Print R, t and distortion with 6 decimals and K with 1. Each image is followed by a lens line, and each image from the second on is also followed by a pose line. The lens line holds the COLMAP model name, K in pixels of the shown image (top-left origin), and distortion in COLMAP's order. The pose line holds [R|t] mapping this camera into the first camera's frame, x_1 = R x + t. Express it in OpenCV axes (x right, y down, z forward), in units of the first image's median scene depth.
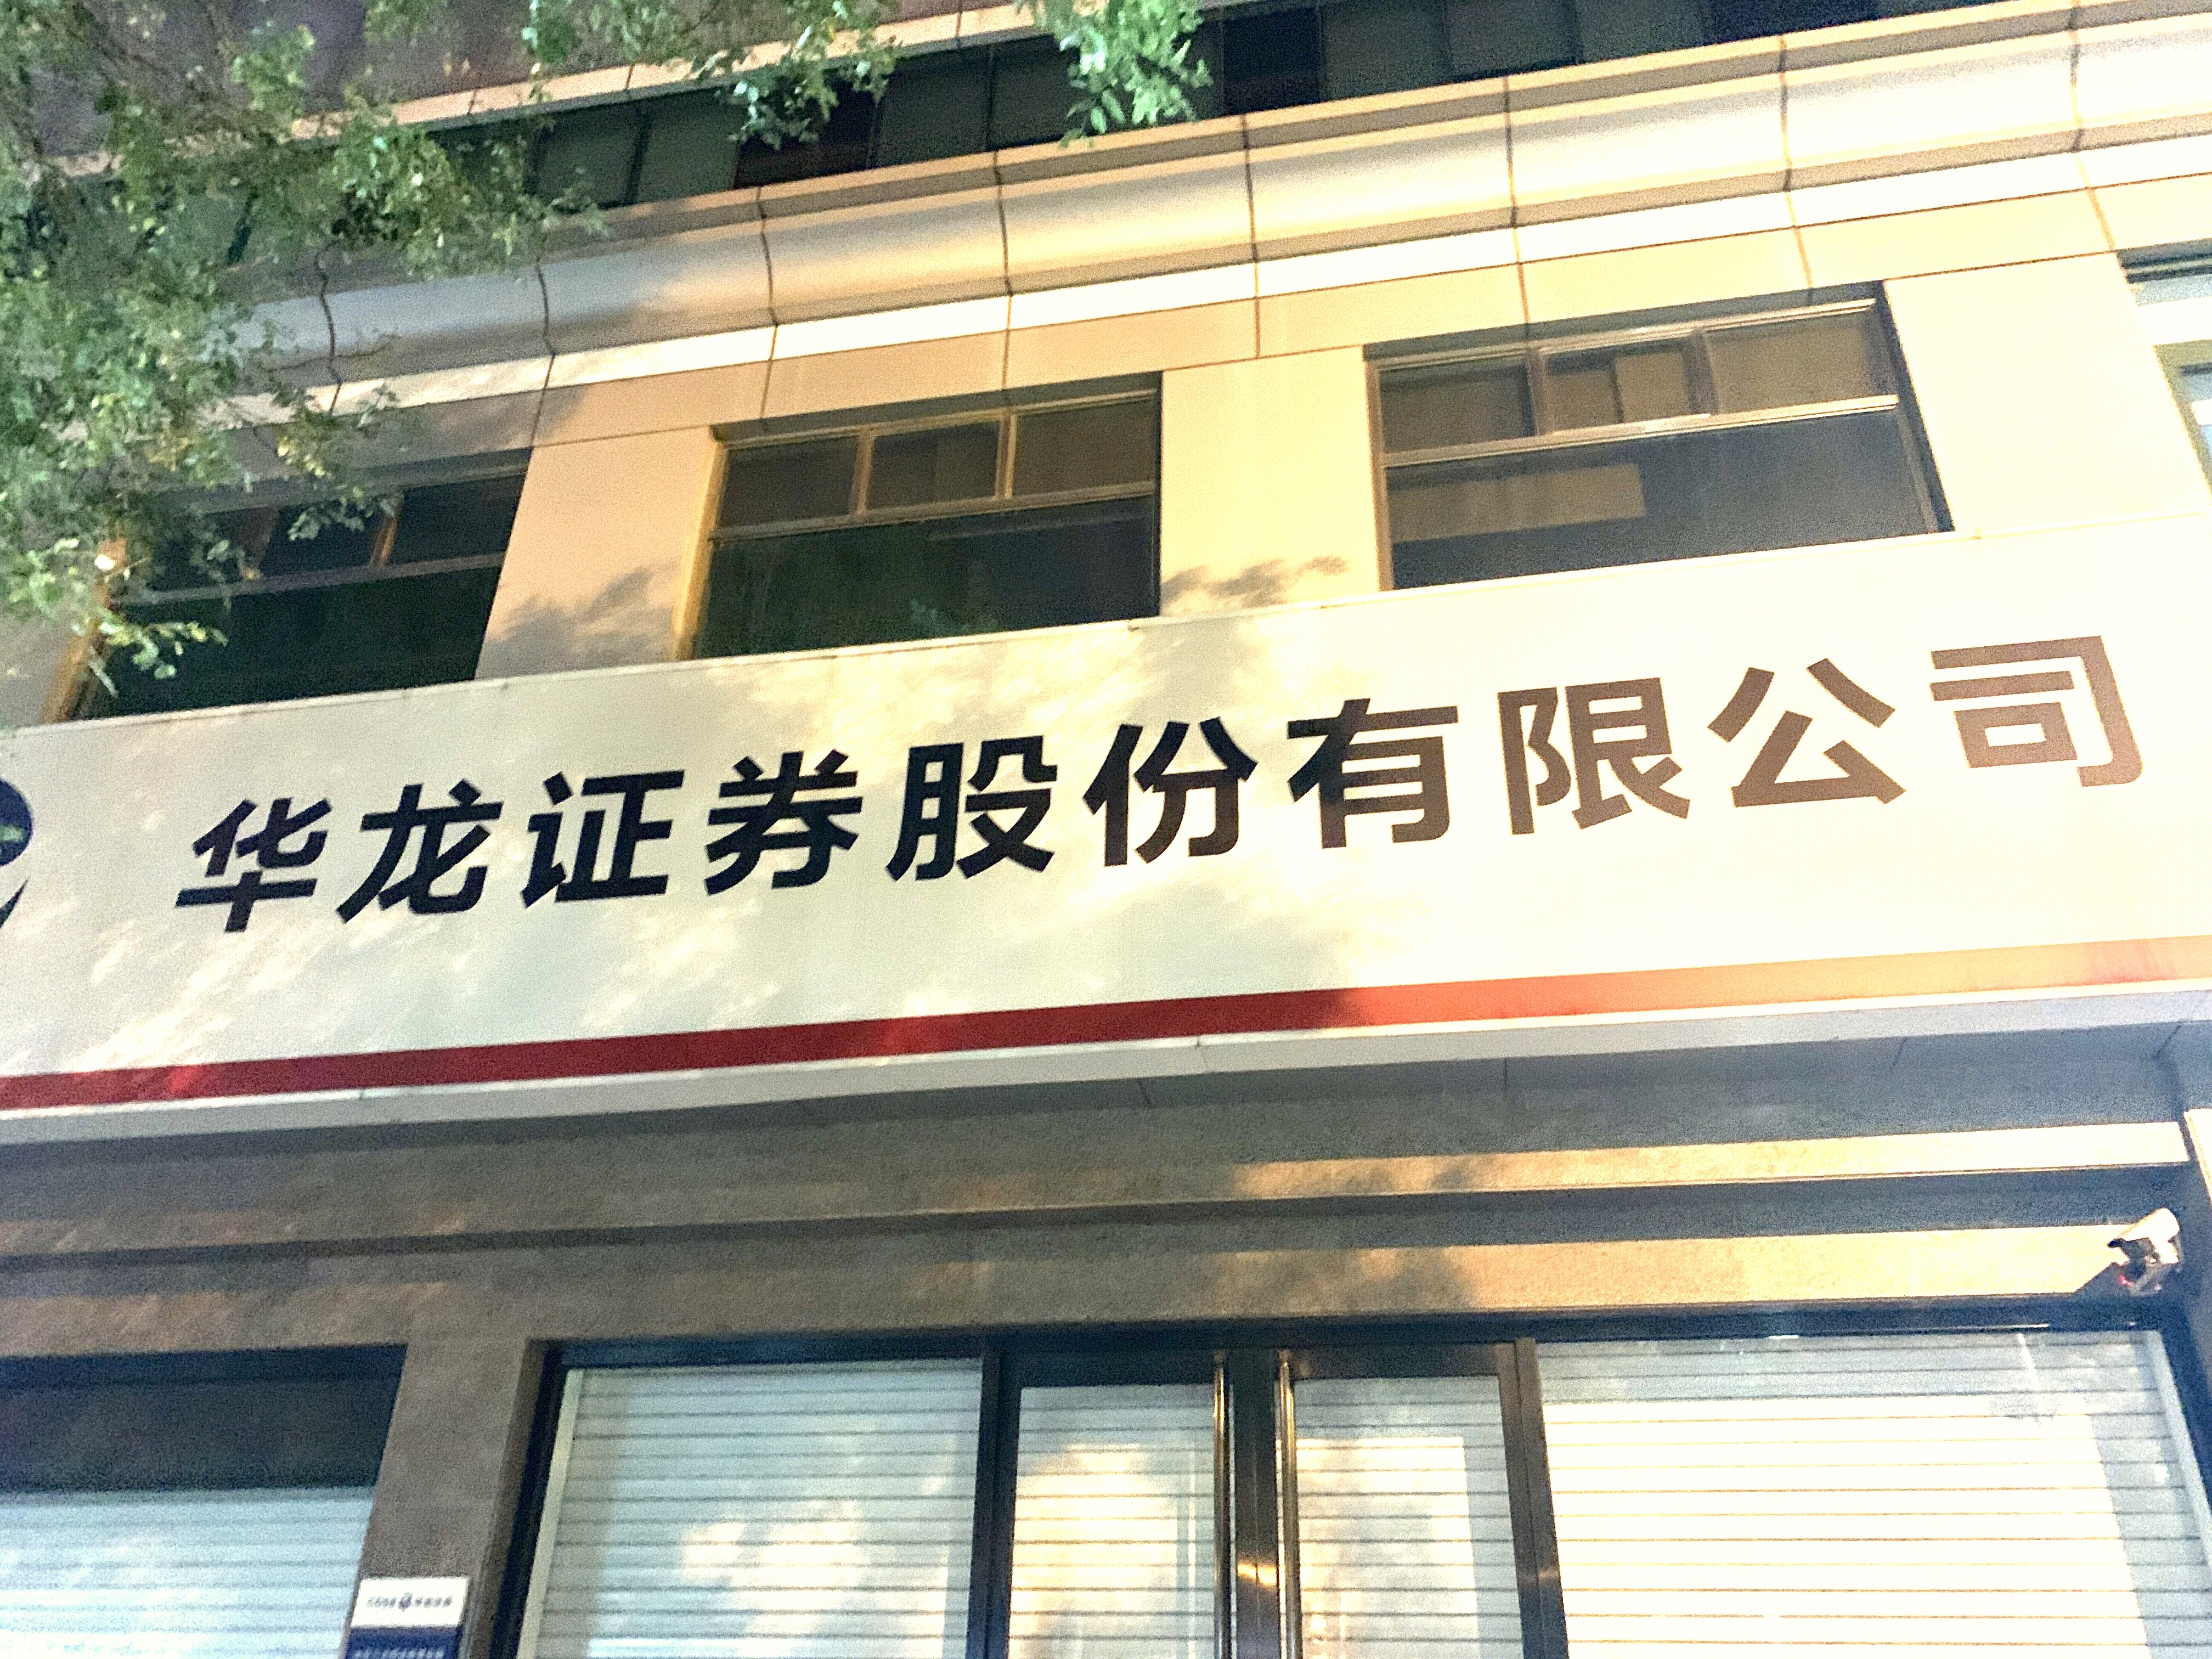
lens RADIAL K [[1685.3, 0, 1166.1], [0, 1685.3, 839.0], [0, 0, 1]] dist [0.052579, -0.069805]
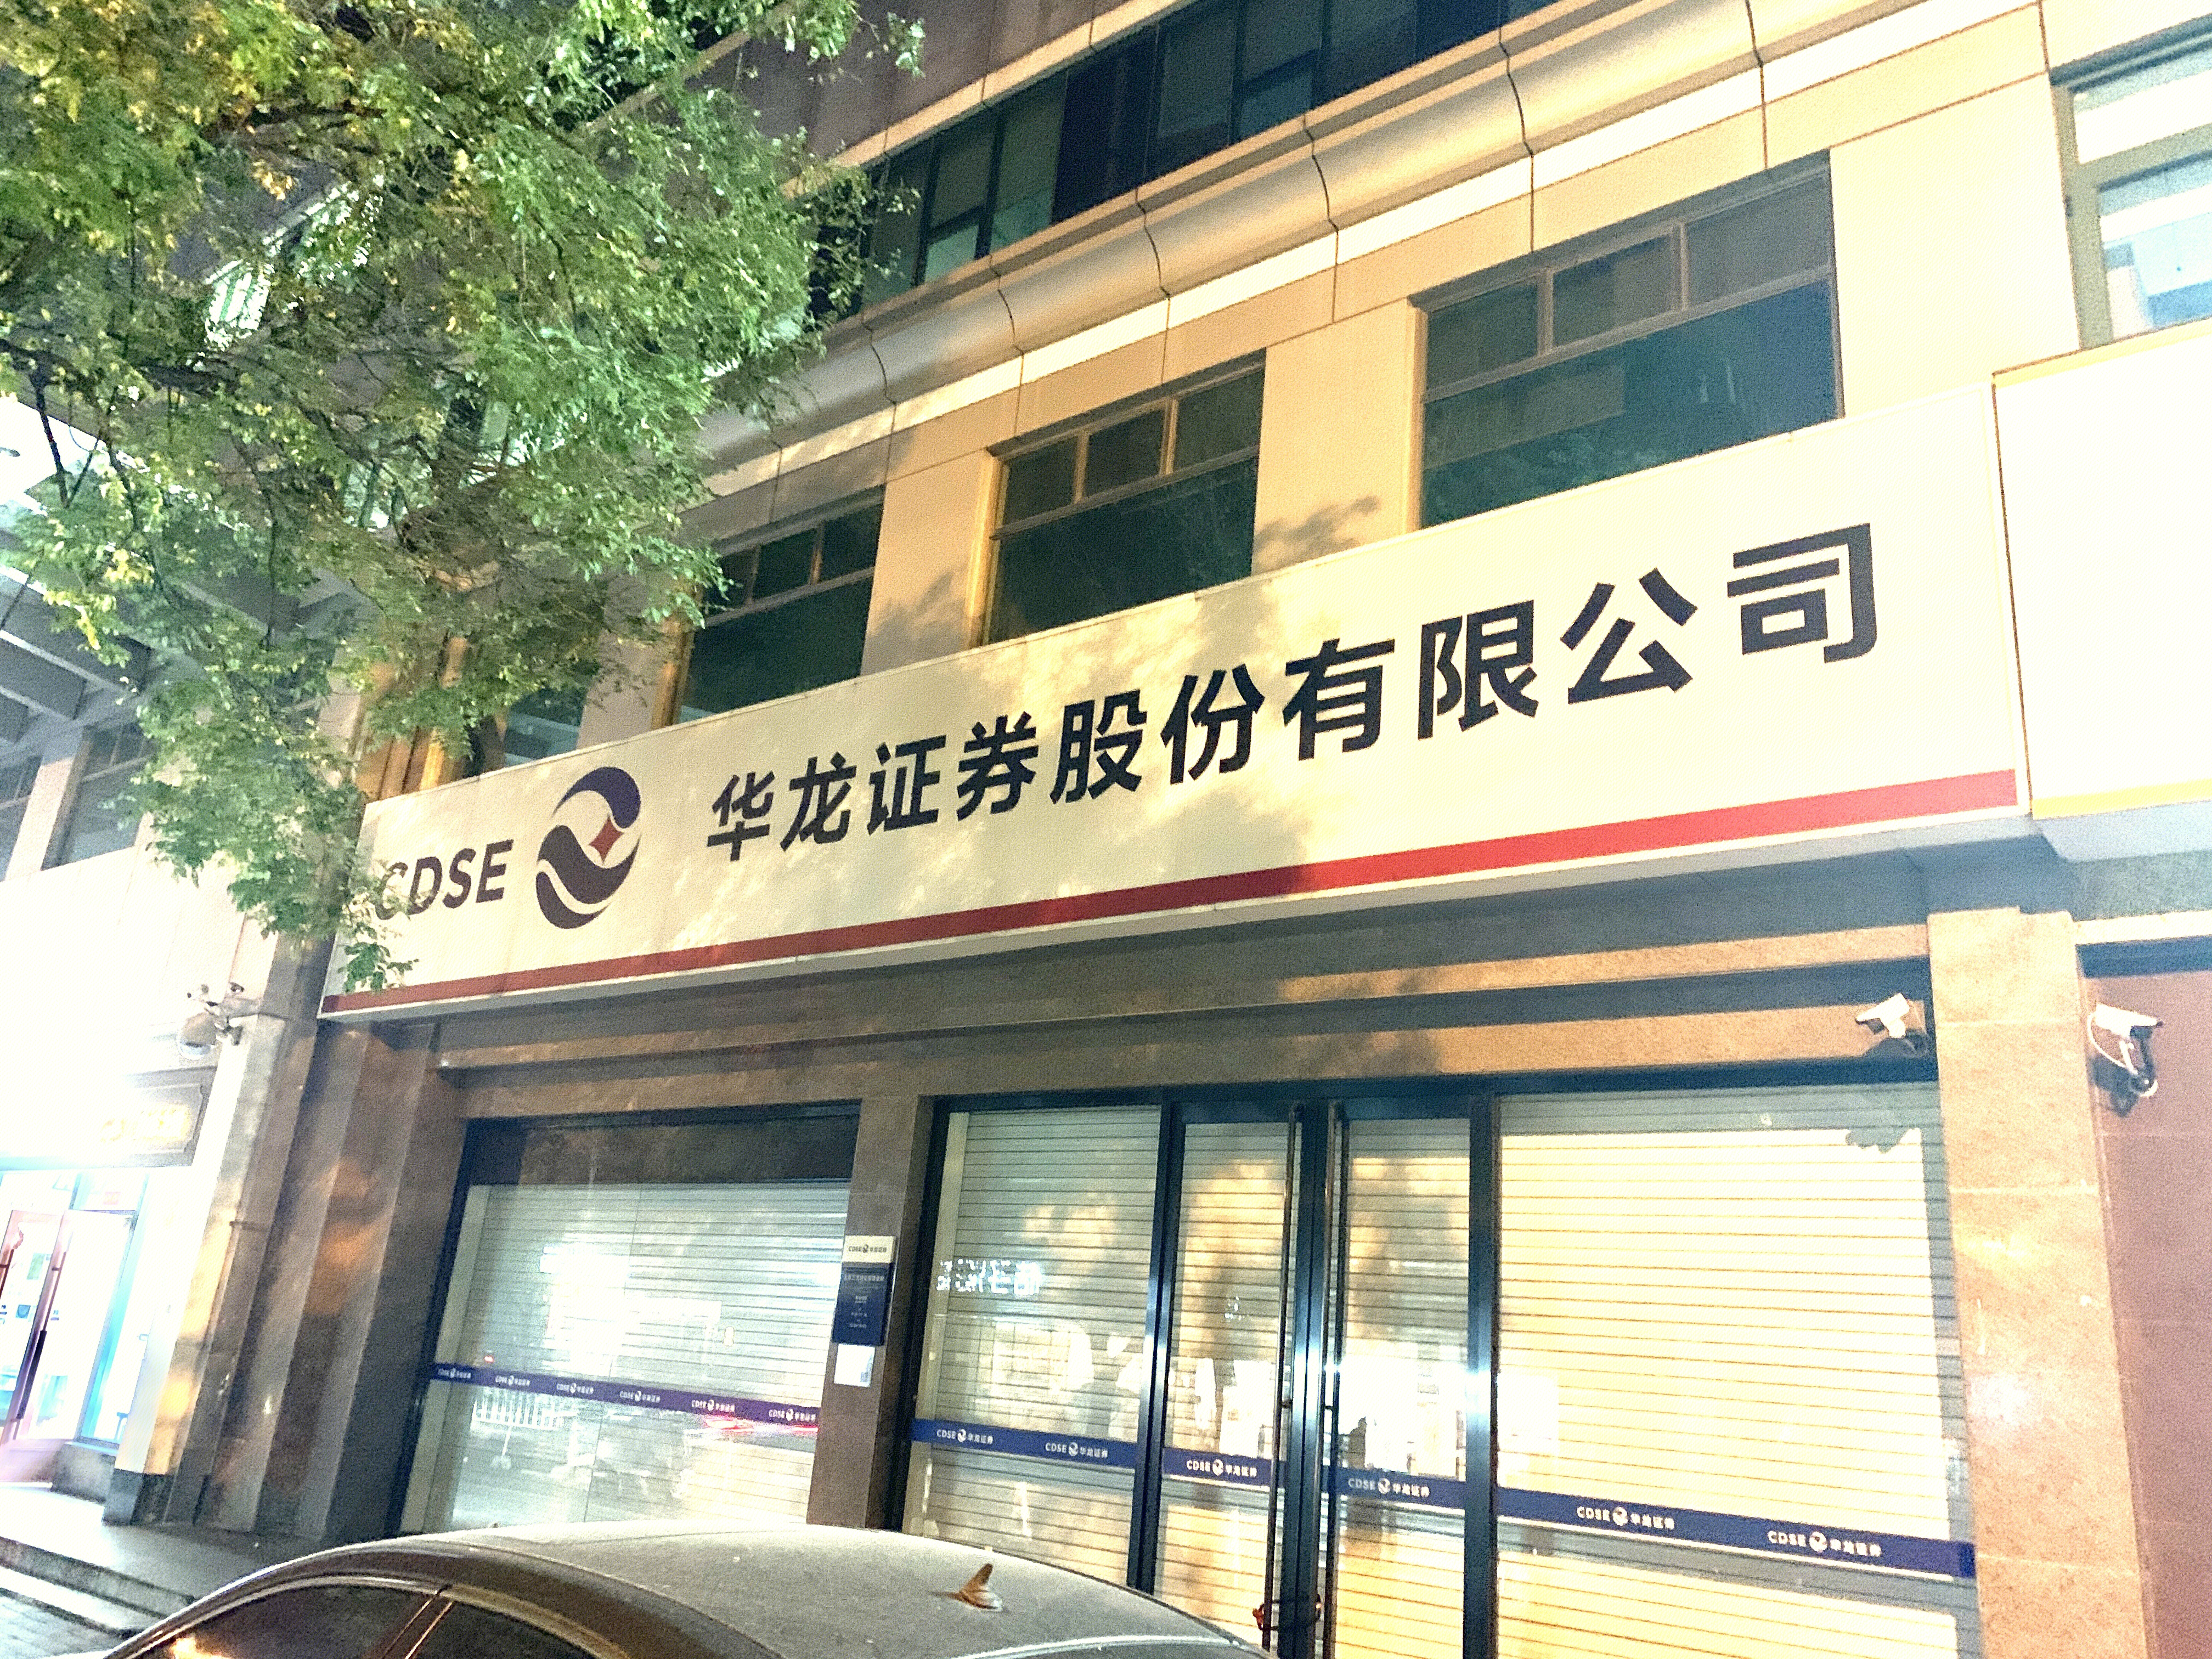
lens RADIAL K [[1682.9, 0, 1148.9], [0, 1682.9, 803.7], [0, 0, 1]] dist [0.070082, -0.068160]
pose [[0.892853, -0.091894, -0.440874, 0.560709], [0.164795, 0.977730, 0.129947, -0.152602], [0.419114, -0.188677, 0.888113, -0.286712]]
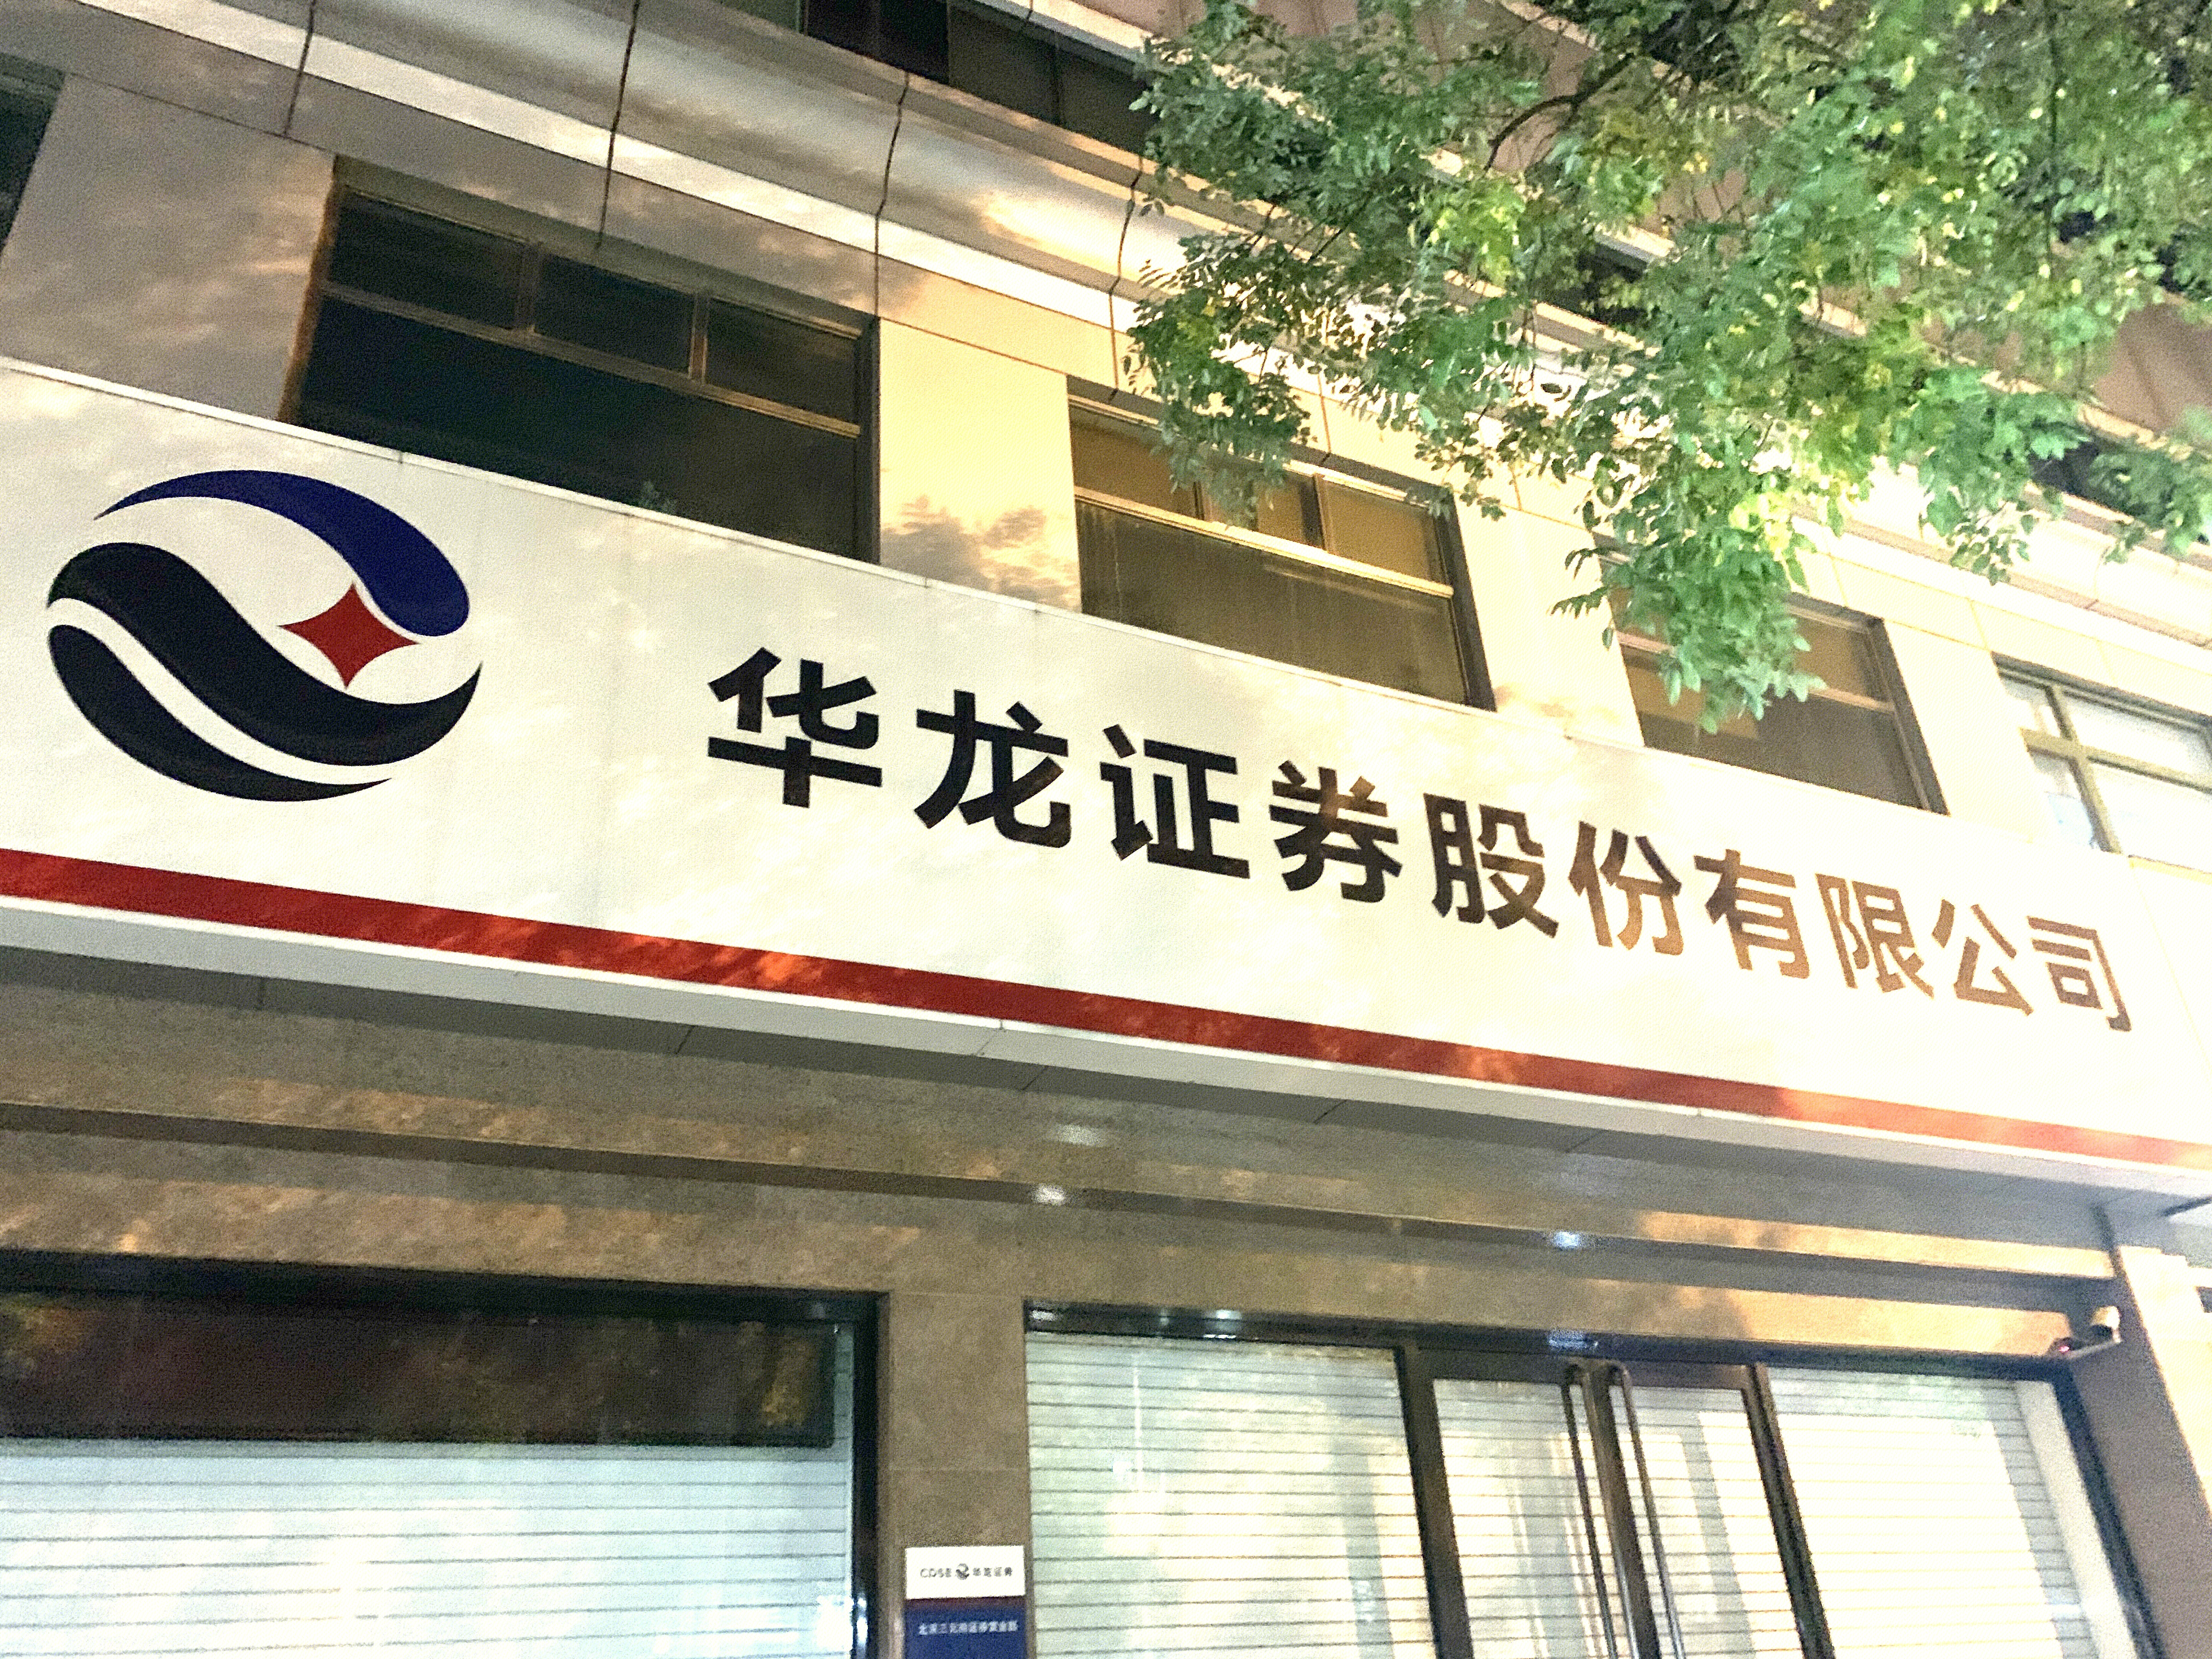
lens RADIAL K [[1685.3, 0, 1166.1], [0, 1685.3, 839.0], [0, 0, 1]] dist [0.052579, -0.069805]
pose [[0.803414, 0.228908, 0.549660, -0.904298], [-0.229029, 0.970929, -0.069587, 0.091564], [-0.549610, -0.069981, 0.832485, 0.180210]]
